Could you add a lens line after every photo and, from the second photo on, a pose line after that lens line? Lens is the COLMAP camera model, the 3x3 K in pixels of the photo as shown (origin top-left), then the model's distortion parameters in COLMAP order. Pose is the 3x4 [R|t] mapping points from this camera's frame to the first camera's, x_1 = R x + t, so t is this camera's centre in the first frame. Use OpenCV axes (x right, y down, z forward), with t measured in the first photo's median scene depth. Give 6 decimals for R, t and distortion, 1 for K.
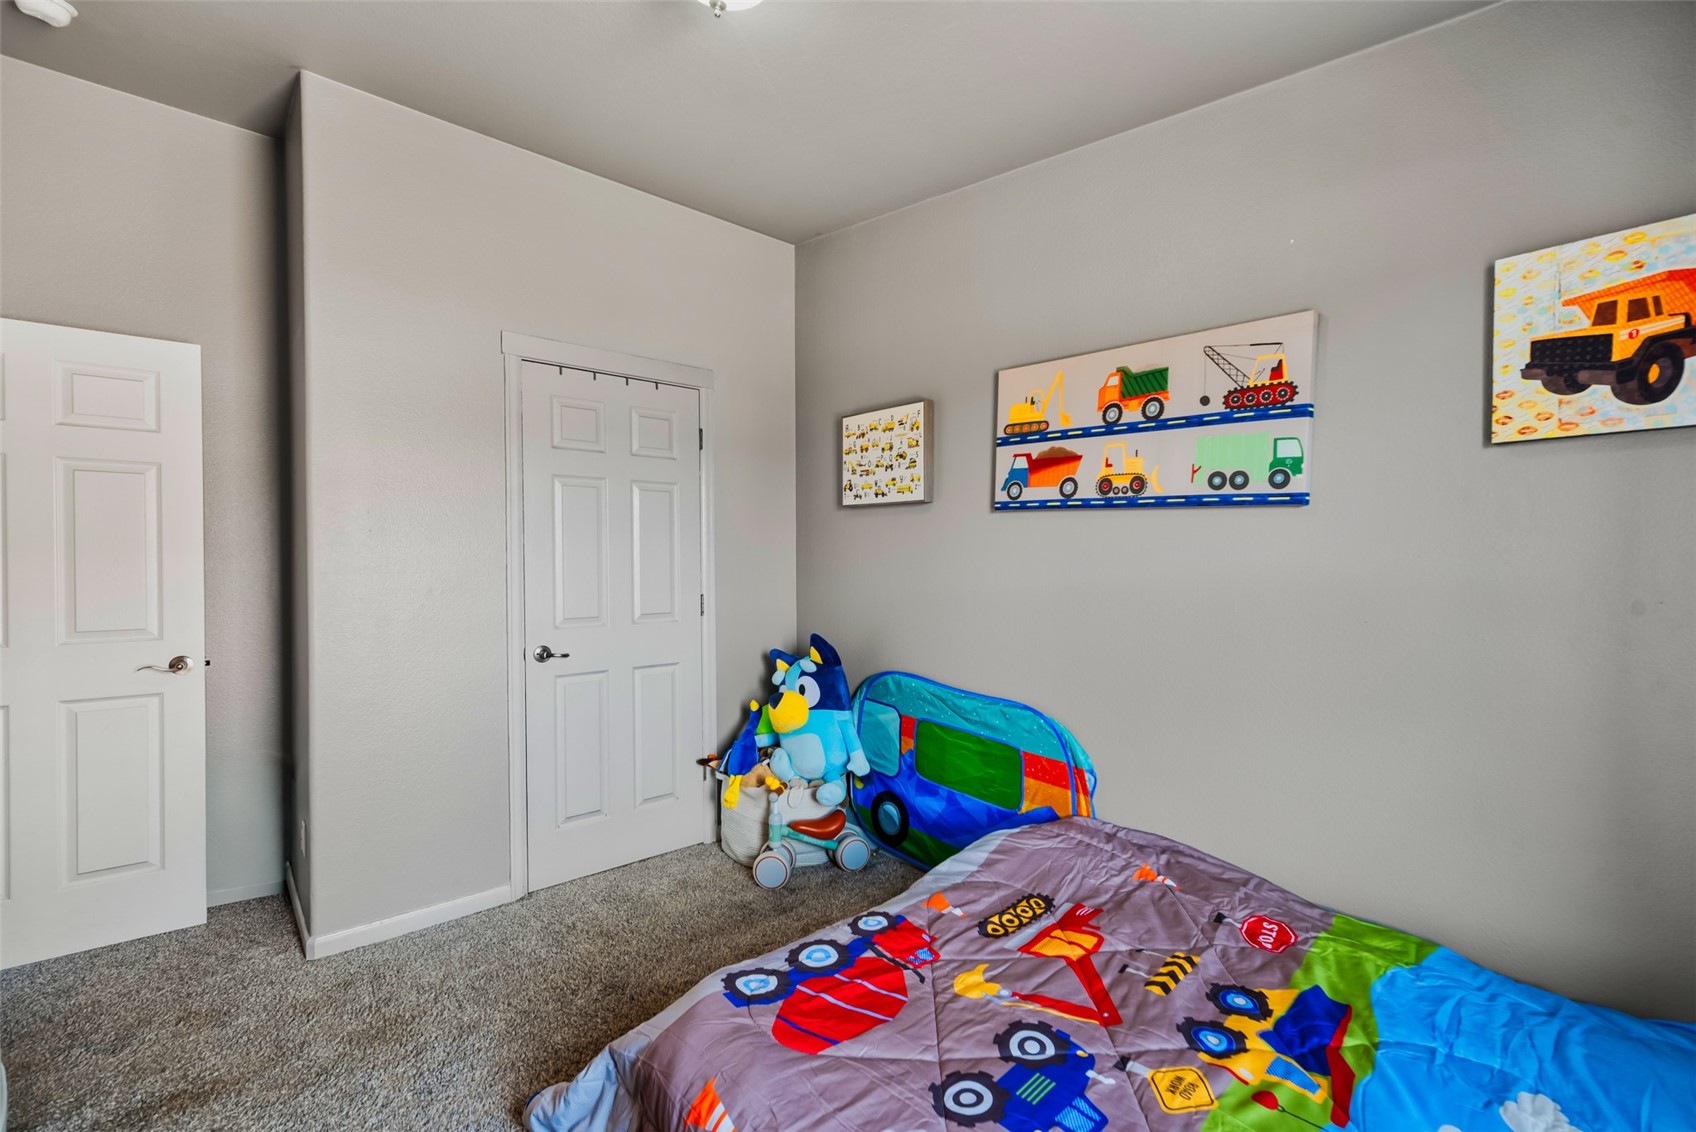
lens RADIAL K [[736.6, 0, 850.5], [0, 736.6, 567.8], [0, 0, 1]] dist [0.008644, 0.000481]
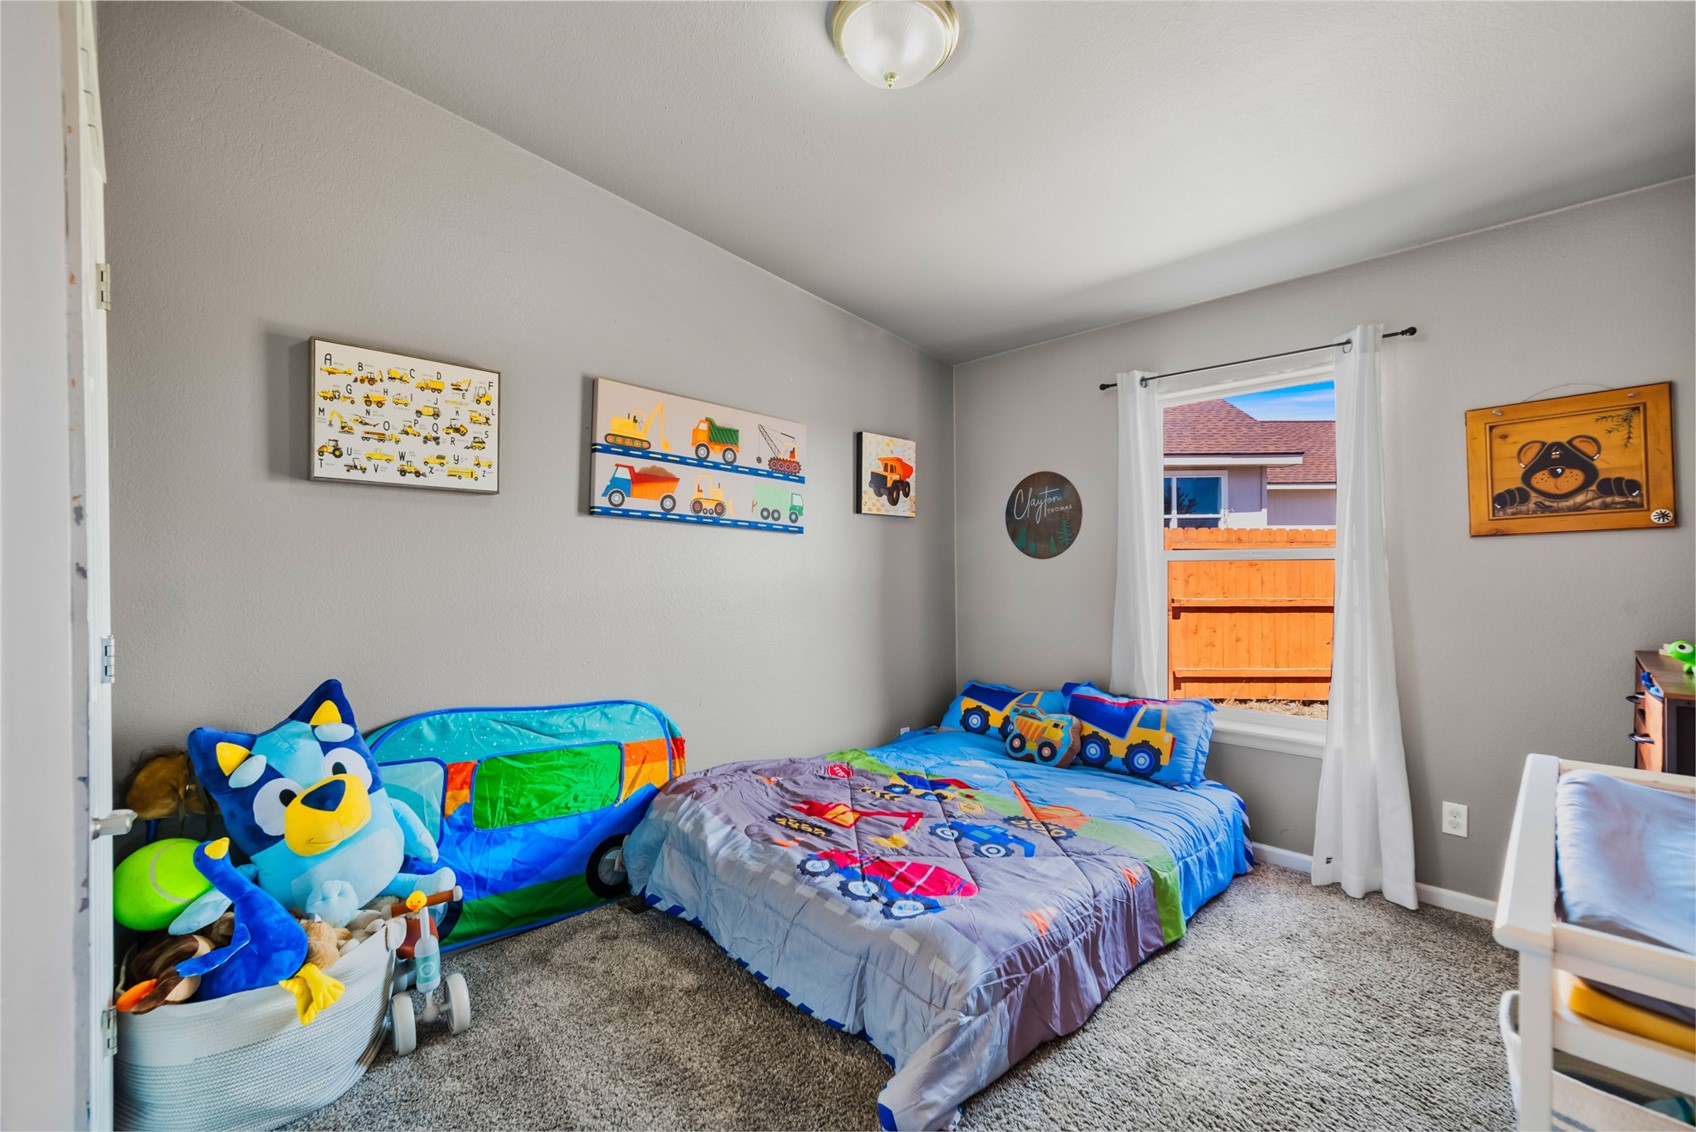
lens RADIAL K [[736.6, 0, 850.5], [0, 736.6, 567.8], [0, 0, 1]] dist [0.008644, 0.000481]
pose [[-0.050270, 0.004571, 0.998725, -0.916591], [0.013808, 0.999897, -0.003881, 0.003343], [-0.998640, 0.013595, -0.050328, 0.785042]]
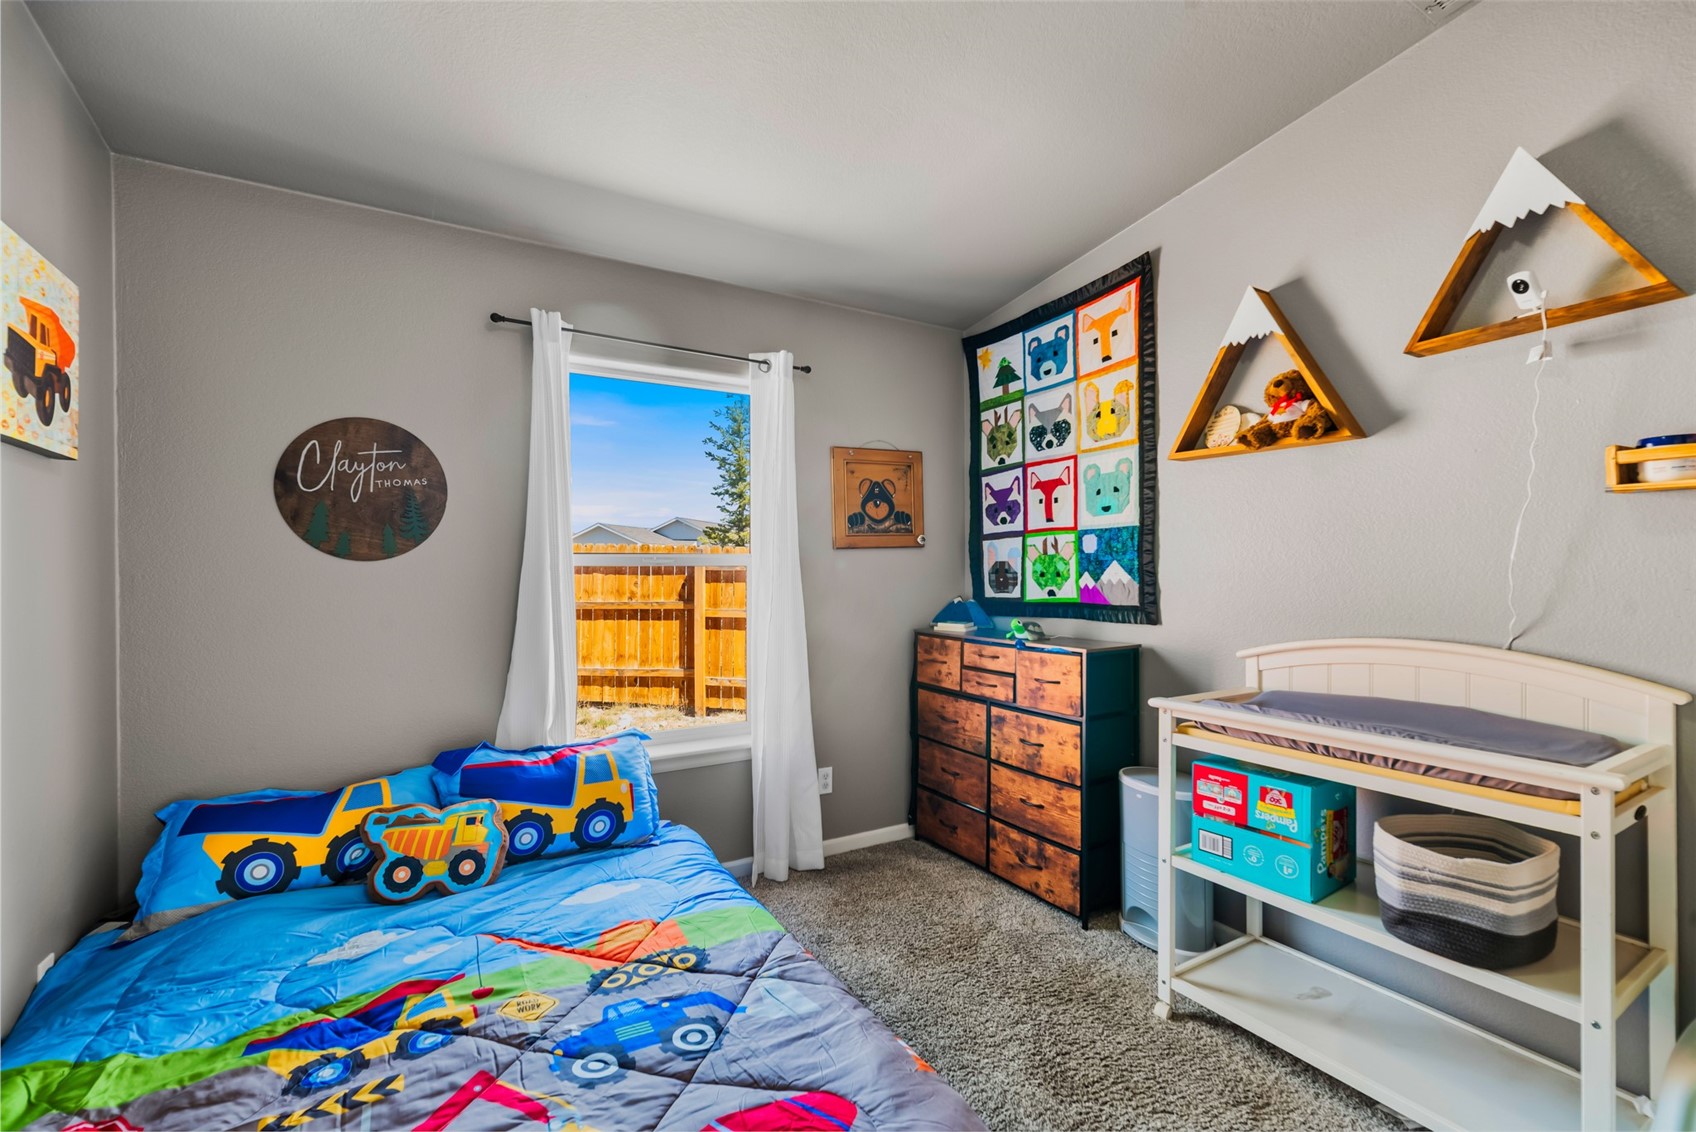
lens RADIAL K [[736.6, 0, 850.5], [0, 736.6, 567.8], [0, 0, 1]] dist [0.008644, 0.000481]
pose [[-0.983462, 0.009412, 0.180872, -0.158603], [0.010455, 0.999934, 0.004817, -0.005037], [-0.180814, 0.006628, -0.983495, 1.127887]]
